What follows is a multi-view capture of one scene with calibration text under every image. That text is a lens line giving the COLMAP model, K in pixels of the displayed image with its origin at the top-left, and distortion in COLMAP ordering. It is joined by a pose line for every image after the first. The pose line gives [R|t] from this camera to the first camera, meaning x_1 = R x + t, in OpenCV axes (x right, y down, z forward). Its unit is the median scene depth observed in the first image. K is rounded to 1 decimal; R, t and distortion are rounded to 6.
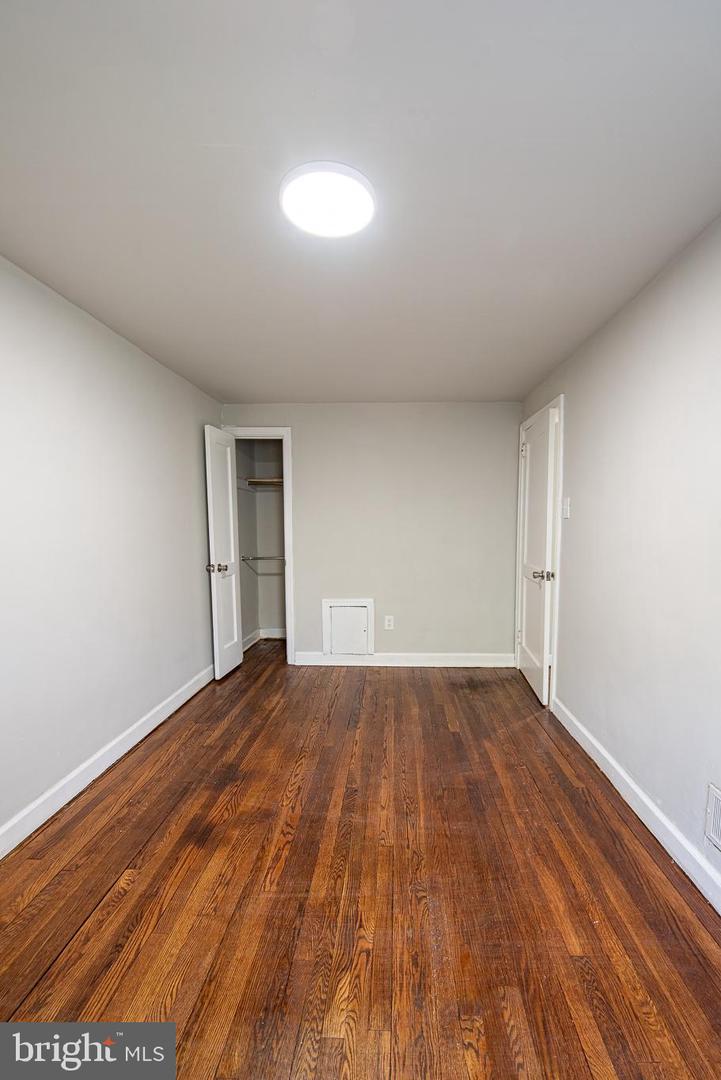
lens RADIAL K [[446.0, 0, 364.0], [0, 446.0, 558.7], [0, 0, 1]] dist [-0.016797, -0.000525]
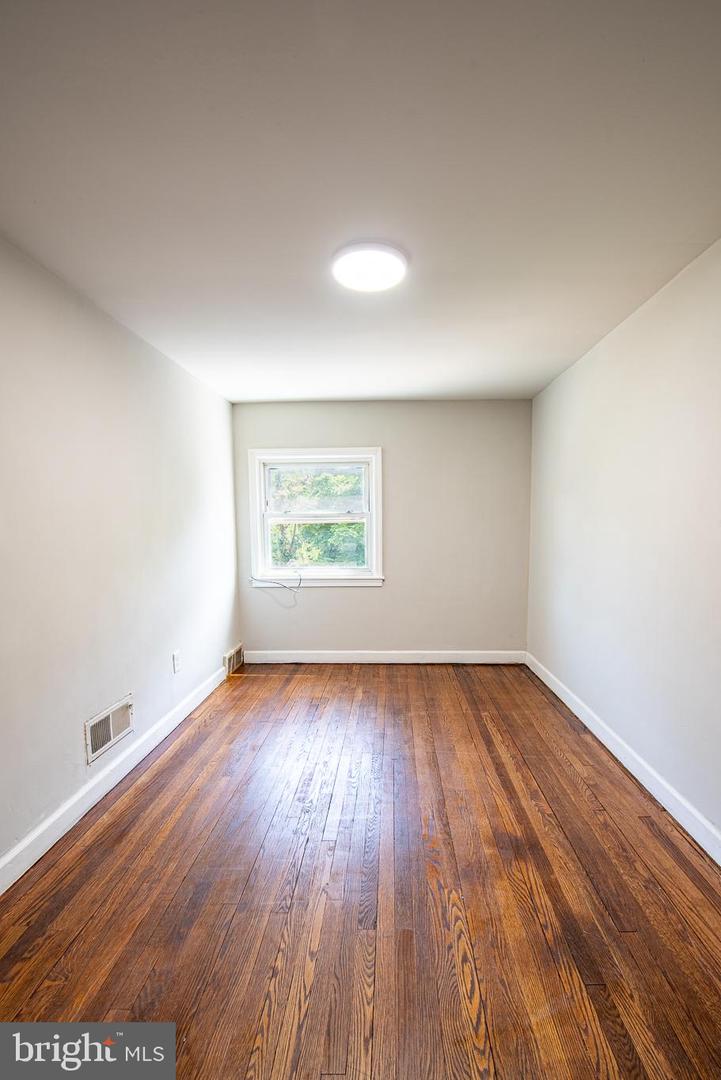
lens RADIAL K [[446.0, 0, 364.0], [0, 446.0, 558.7], [0, 0, 1]] dist [-0.016797, -0.000525]
pose [[-0.999865, 0.012760, -0.010317, -0.026958], [0.010831, 0.985520, 0.169212, -0.147862], [0.012327, 0.169077, -0.985526, 1.779027]]
